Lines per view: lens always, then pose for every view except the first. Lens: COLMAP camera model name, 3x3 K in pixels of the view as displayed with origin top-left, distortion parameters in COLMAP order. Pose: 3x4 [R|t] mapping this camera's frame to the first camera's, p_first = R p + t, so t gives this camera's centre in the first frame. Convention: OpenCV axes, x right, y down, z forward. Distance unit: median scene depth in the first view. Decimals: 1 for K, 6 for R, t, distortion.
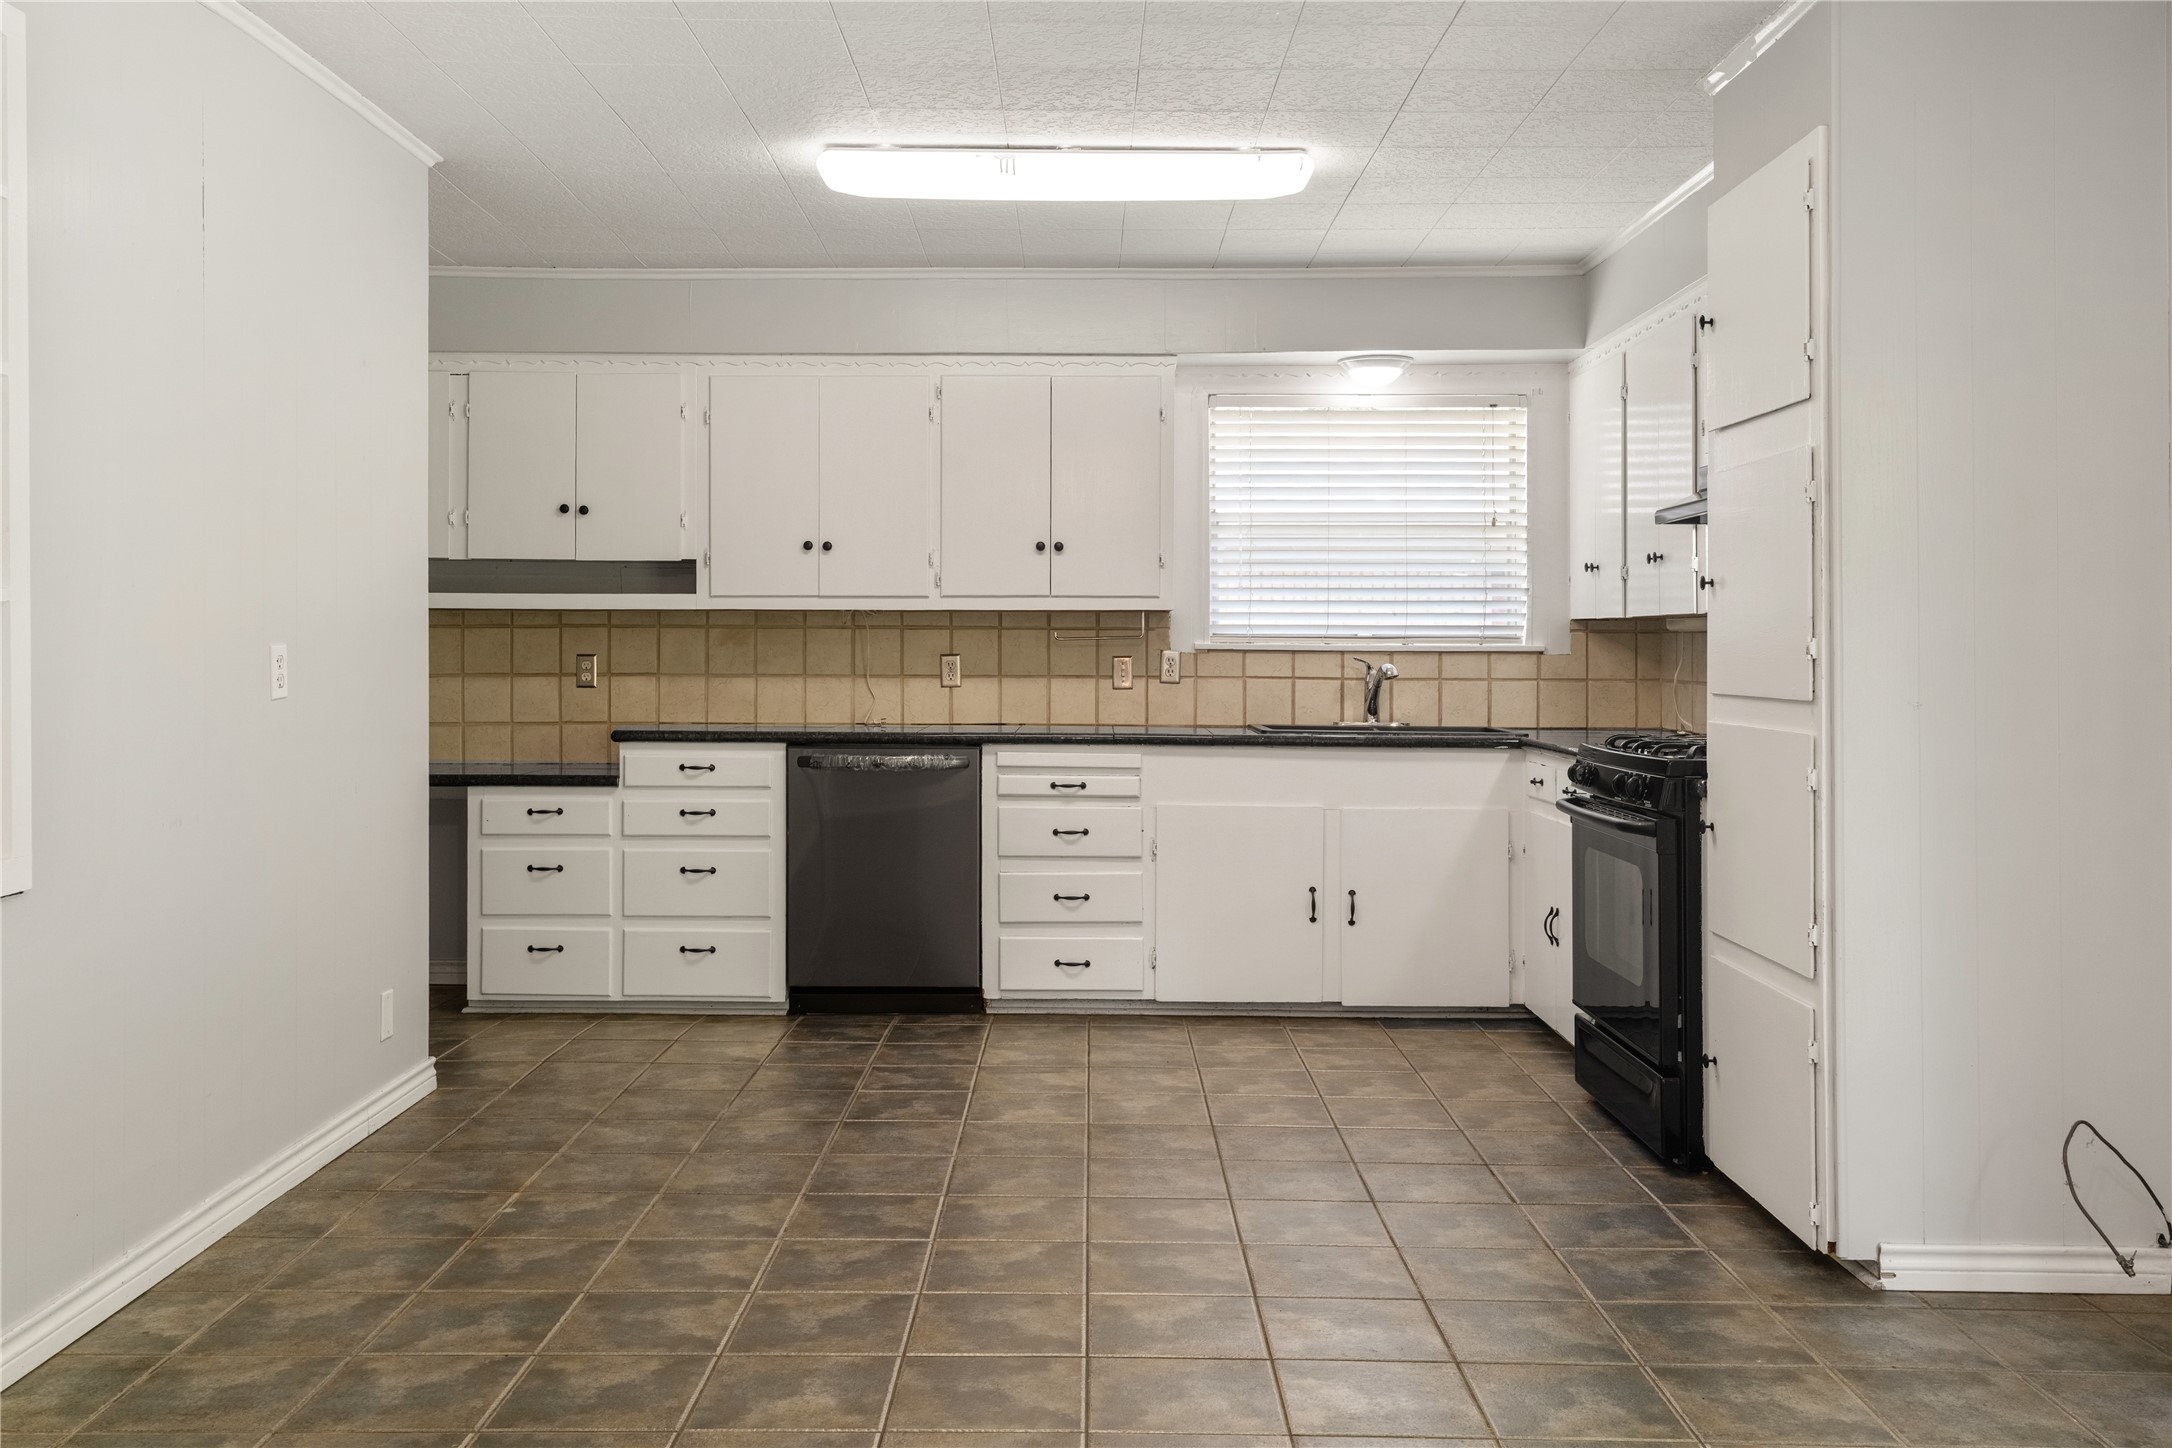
lens RADIAL K [[1873.0, 0, 1081.5], [0, 1873.0, 629.7], [0, 0, 1]] dist [0.006218, 0.001451]
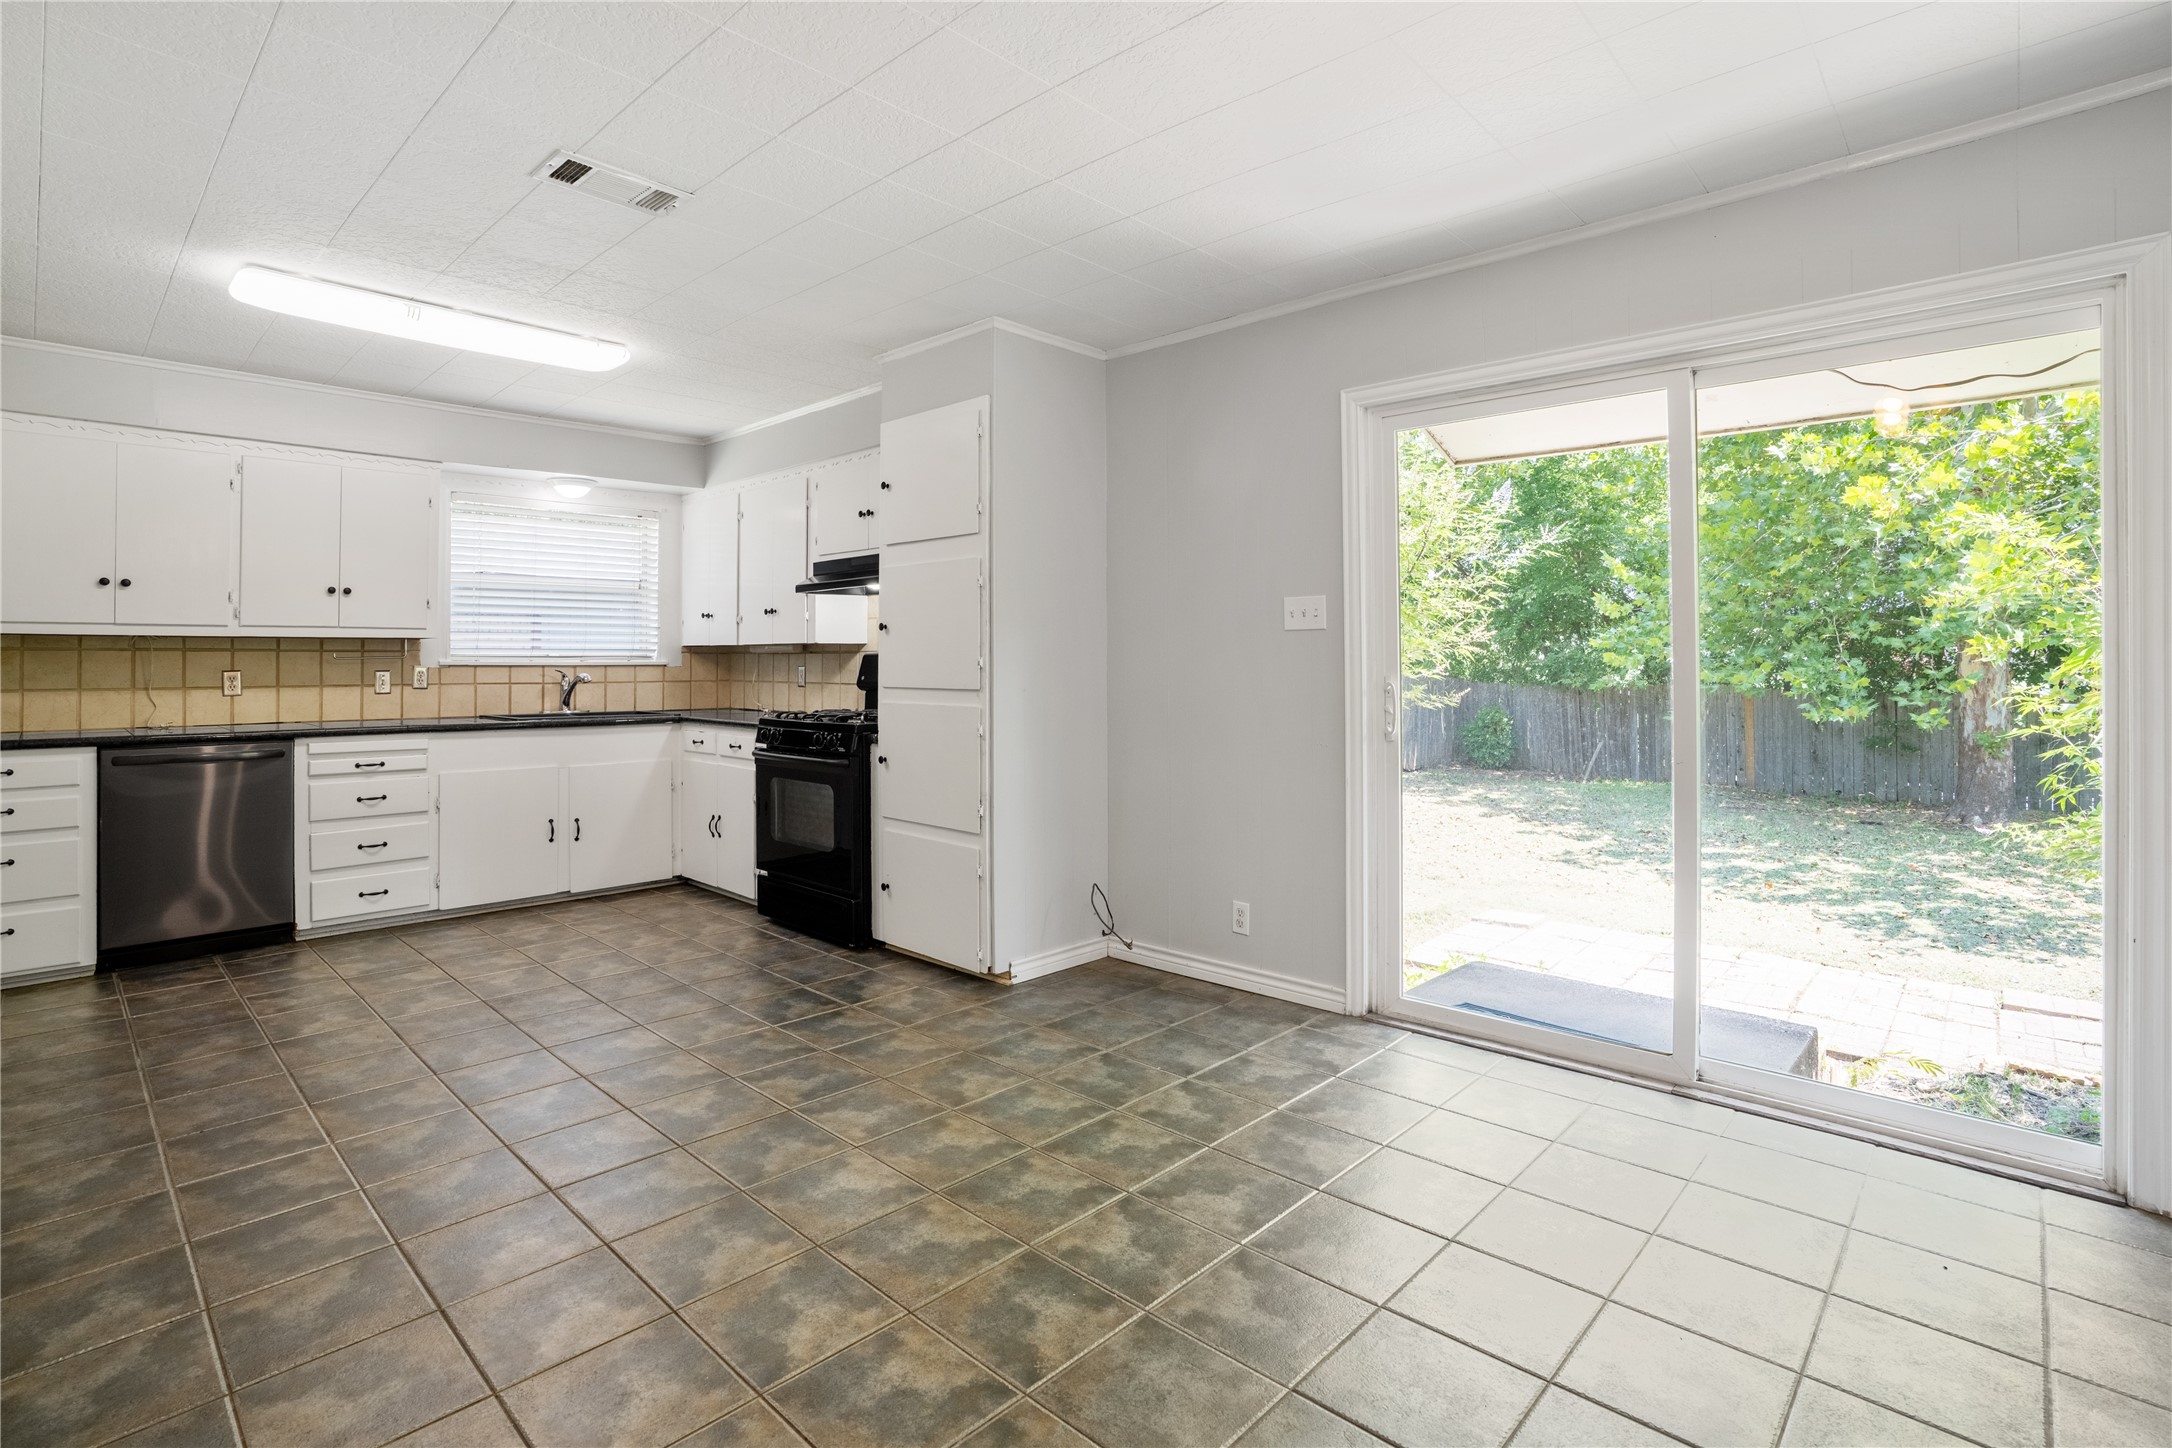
lens RADIAL K [[1042.4, 0, 1052.0], [0, 1042.4, 636.1], [0, 0, 1]] dist [-0.062957, 0.030228]
pose [[0.699830, 0.010758, 0.714228, -0.181901], [-0.000475, 0.999893, -0.014596, -0.000680], [-0.714309, 0.009875, 0.699760, 0.109705]]
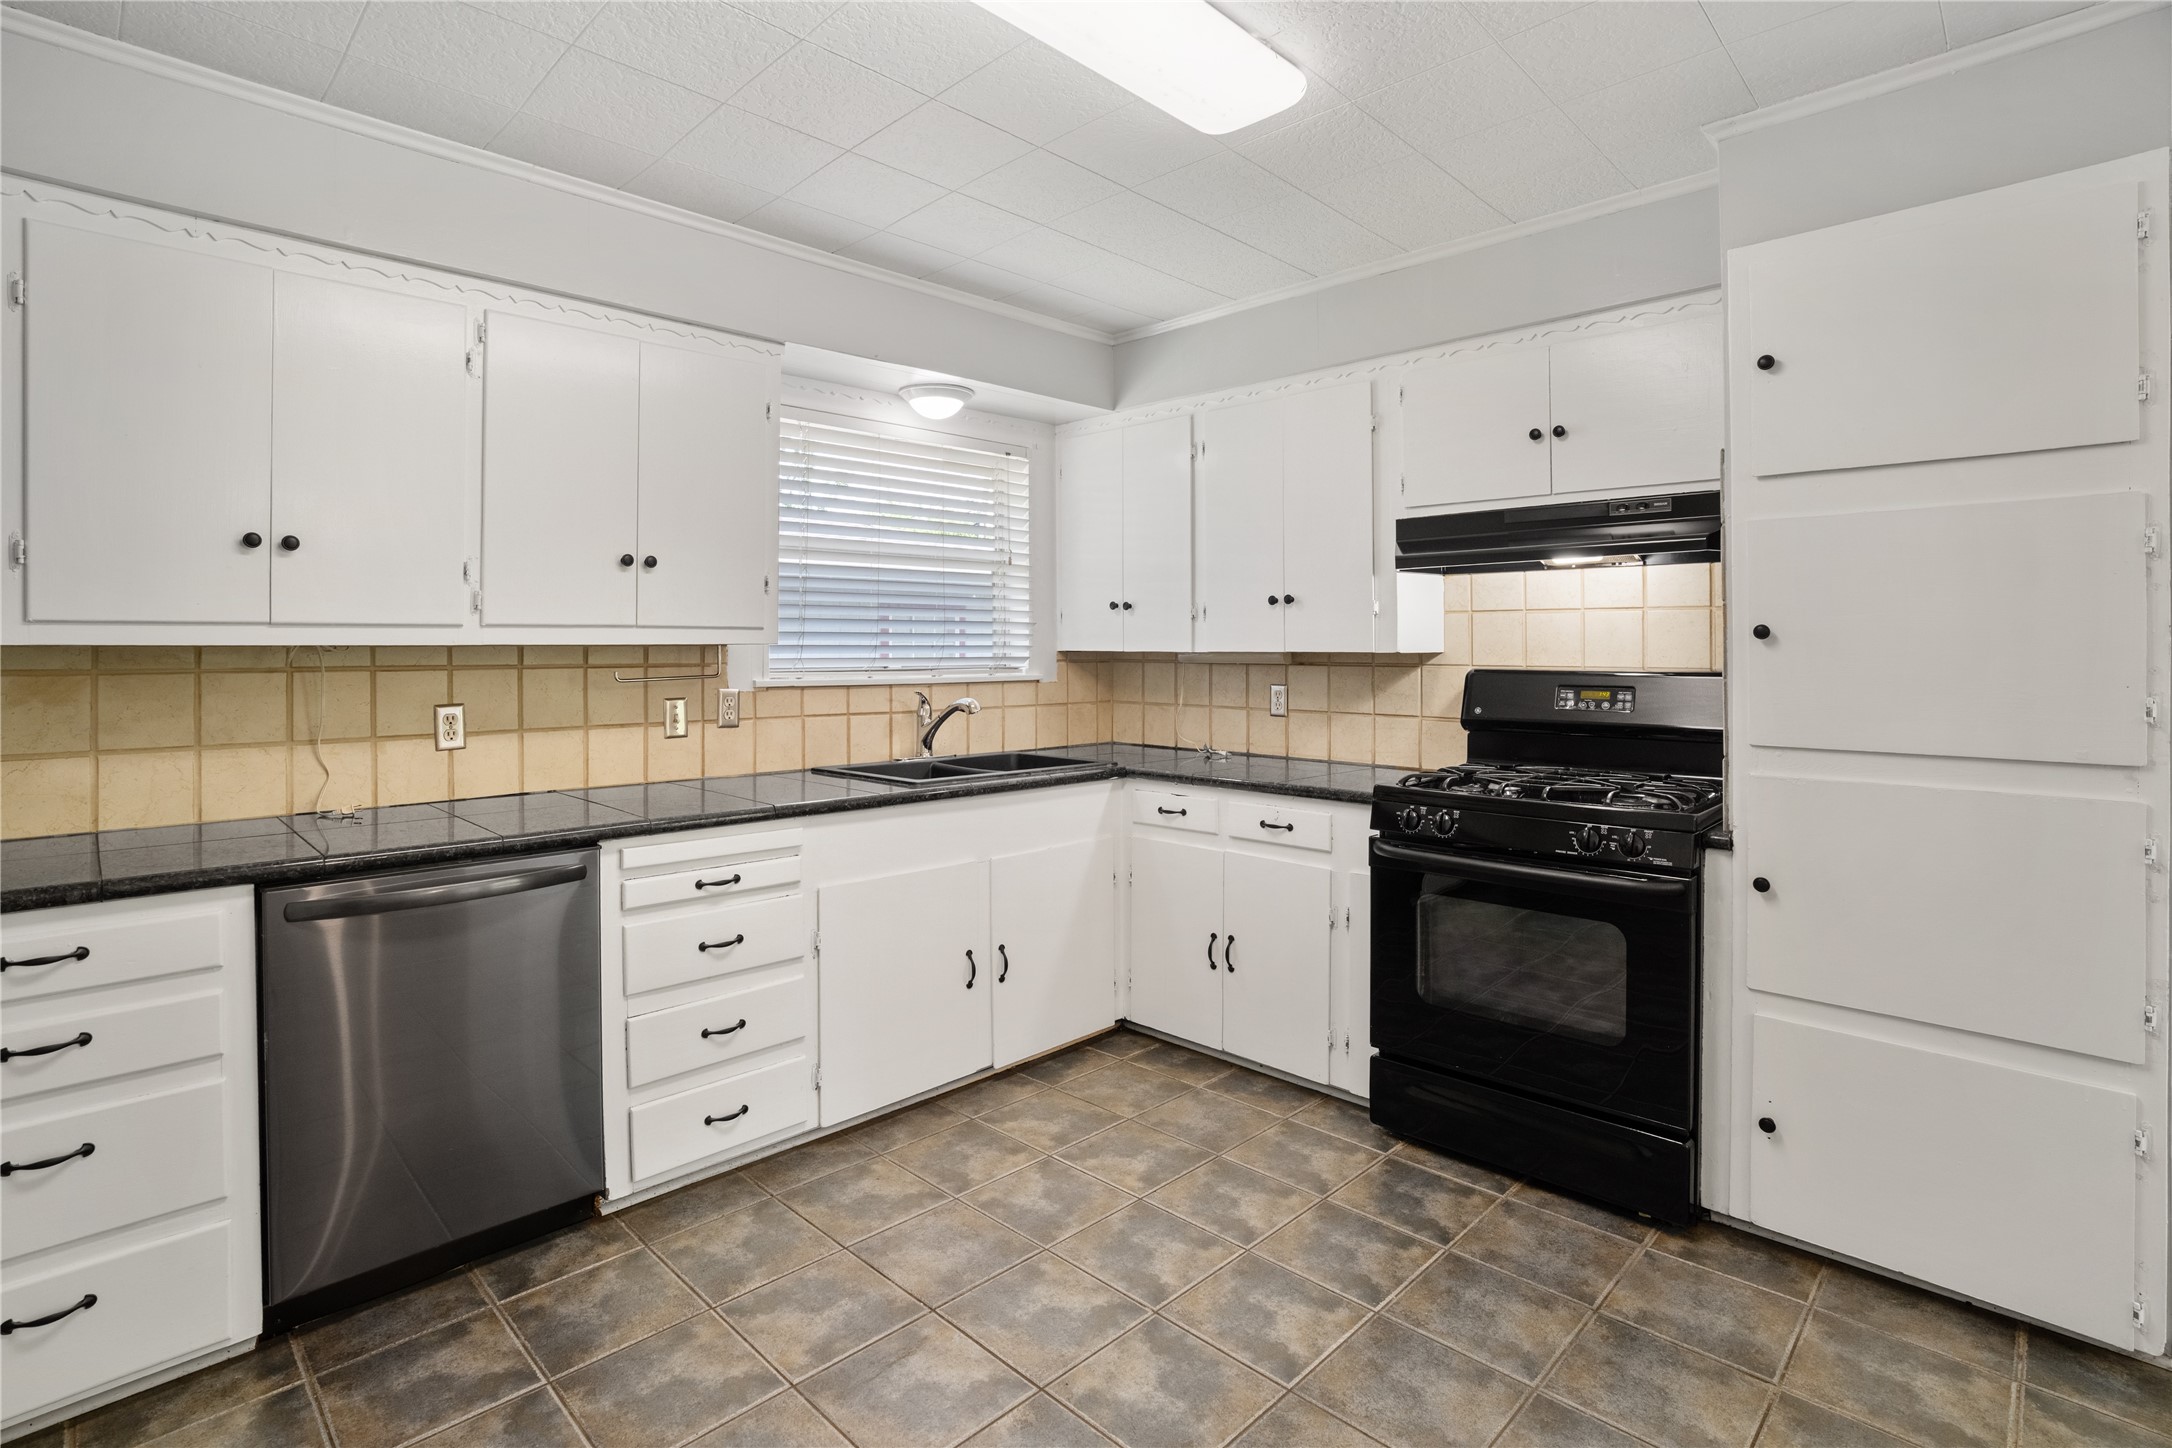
lens RADIAL K [[1042.4, 0, 1052.0], [0, 1042.4, 636.1], [0, 0, 1]] dist [-0.062957, 0.030228]
pose [[0.712739, 0.002931, 0.701423, -0.190785], [-0.000775, 0.999994, -0.003391, -0.012826], [-0.701429, 0.001874, 0.712737, 0.579503]]
